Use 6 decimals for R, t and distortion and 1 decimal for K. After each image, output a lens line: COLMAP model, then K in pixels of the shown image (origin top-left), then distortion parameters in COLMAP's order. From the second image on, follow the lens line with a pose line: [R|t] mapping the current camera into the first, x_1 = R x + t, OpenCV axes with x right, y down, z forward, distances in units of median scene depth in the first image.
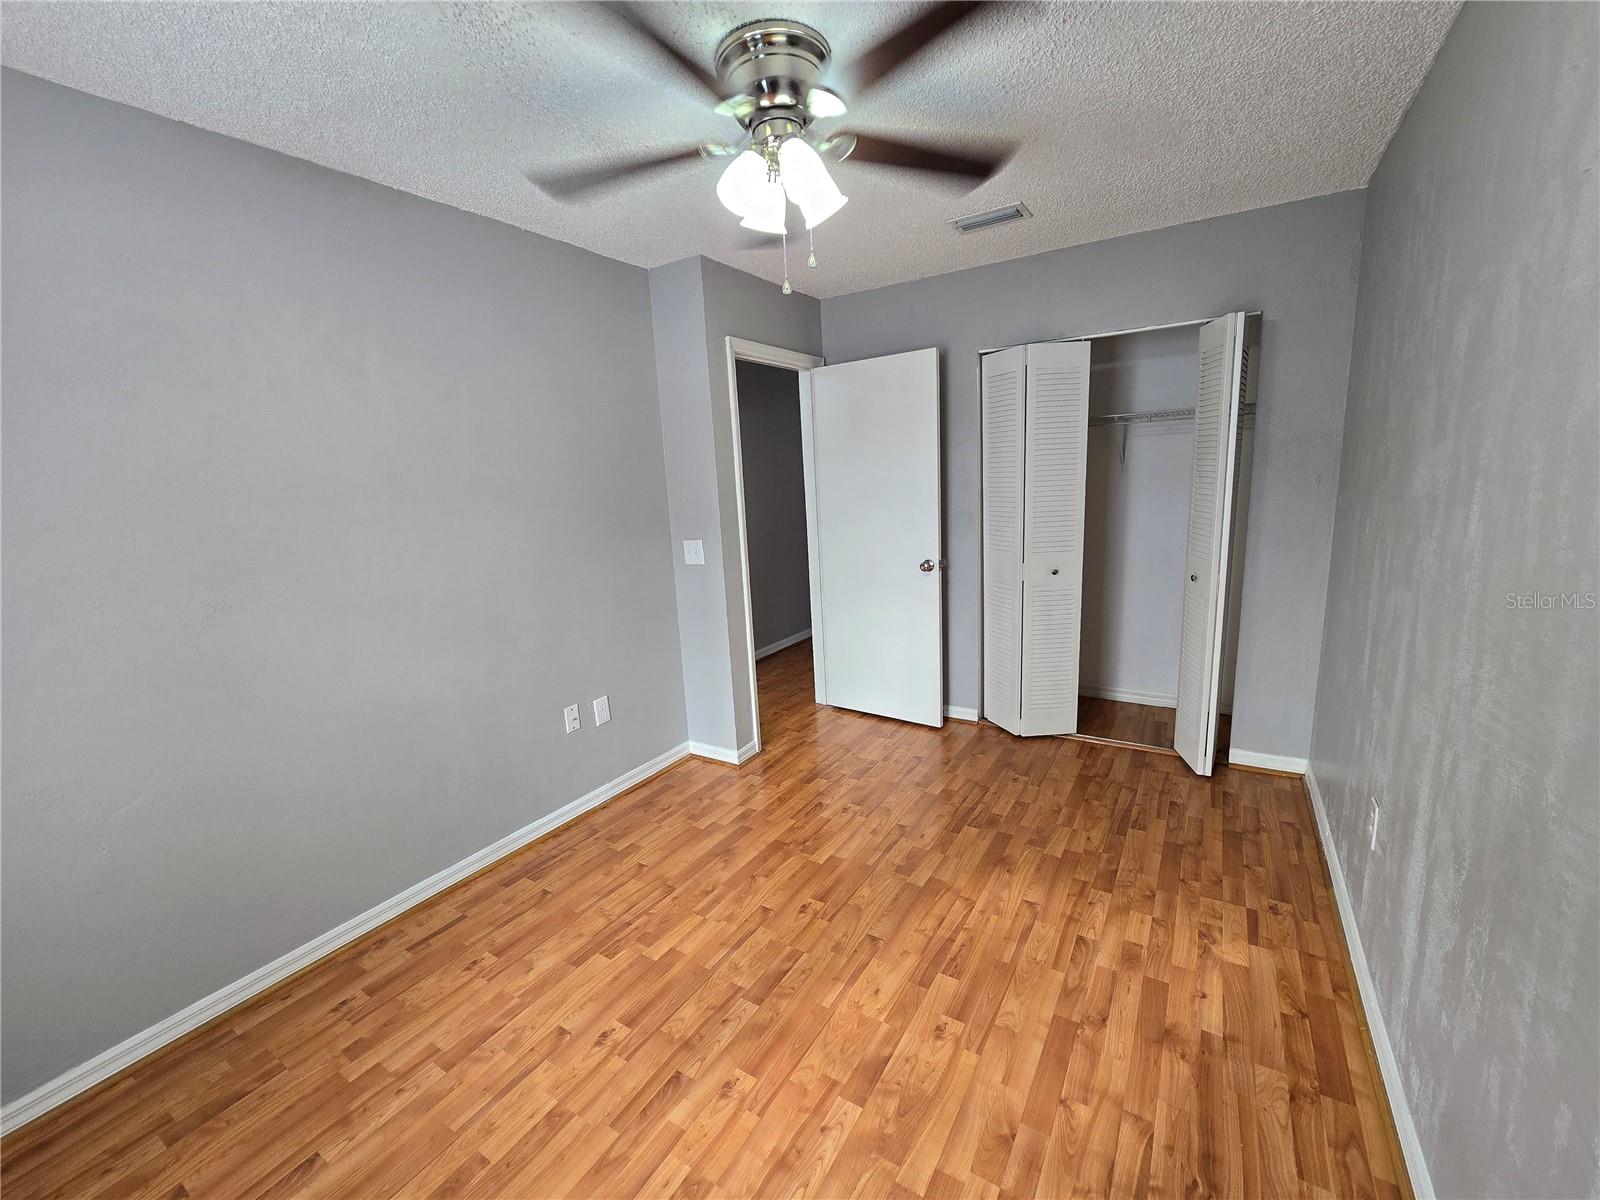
lens RADIAL K [[658.6, 0, 799.8], [0, 658.6, 603.8], [0, 0, 1]] dist [-0.004136, -0.000509]
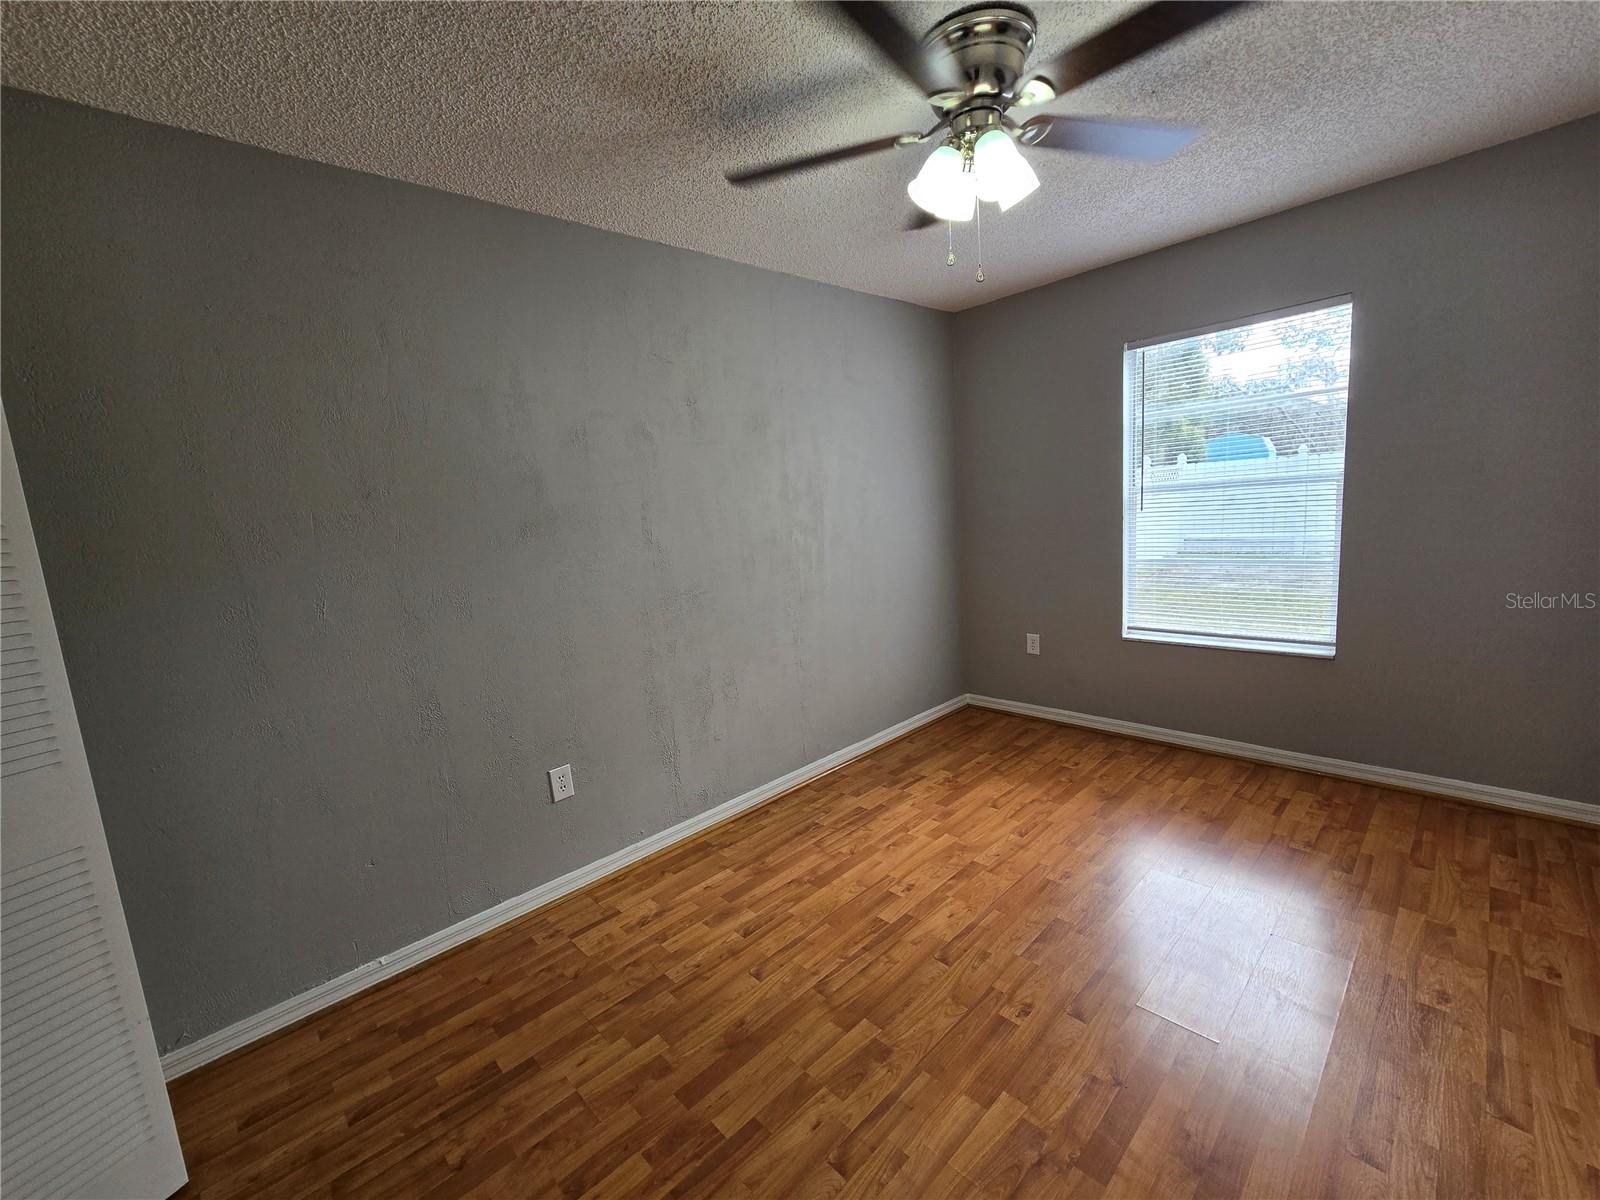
lens RADIAL K [[658.6, 0, 799.8], [0, 658.6, 603.8], [0, 0, 1]] dist [-0.004136, -0.000509]
pose [[-0.961962, 0.087433, 0.258815, 0.022254], [0.169736, 0.933630, 0.315474, -0.302741], [-0.214055, 0.347405, -0.912957, 1.731177]]
